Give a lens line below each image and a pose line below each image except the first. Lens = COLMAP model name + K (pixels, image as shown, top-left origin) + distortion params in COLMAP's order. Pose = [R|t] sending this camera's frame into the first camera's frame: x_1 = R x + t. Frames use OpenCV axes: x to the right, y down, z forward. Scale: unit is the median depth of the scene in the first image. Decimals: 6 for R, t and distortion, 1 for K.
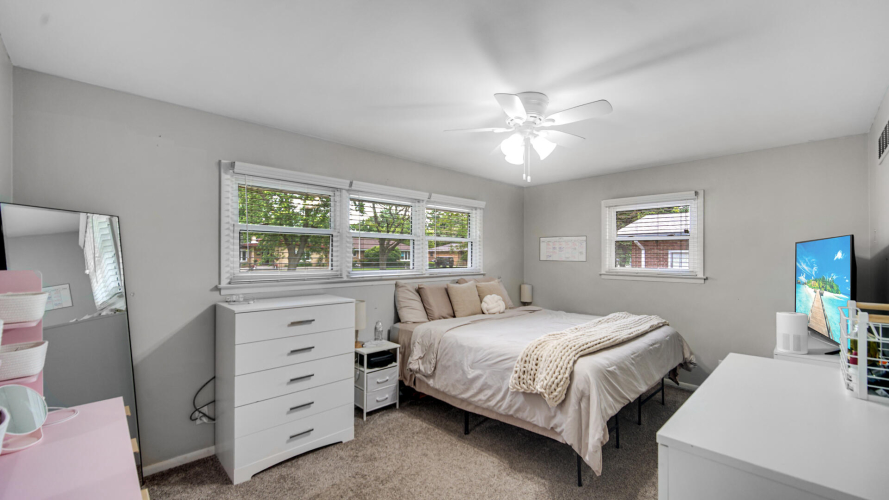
lens RADIAL K [[355.0, 0, 438.7], [0, 355.0, 252.0], [0, 0, 1]] dist [0.000175, 0.000048]
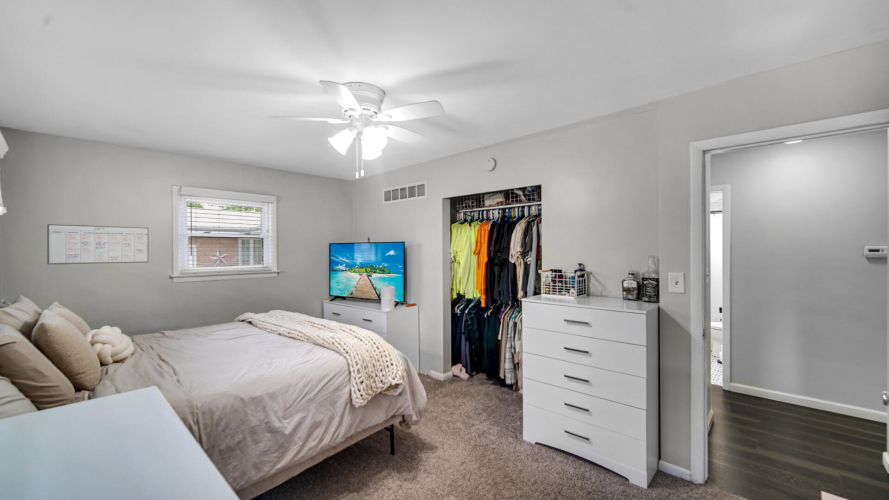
lens RADIAL K [[355.0, 0, 438.7], [0, 355.0, 252.0], [0, 0, 1]] dist [0.000175, 0.000048]
pose [[-0.022688, -0.009584, 0.999697, -0.572635], [-0.007948, 0.999924, 0.009405, -0.011199], [-0.999711, -0.007732, -0.022762, 0.666558]]
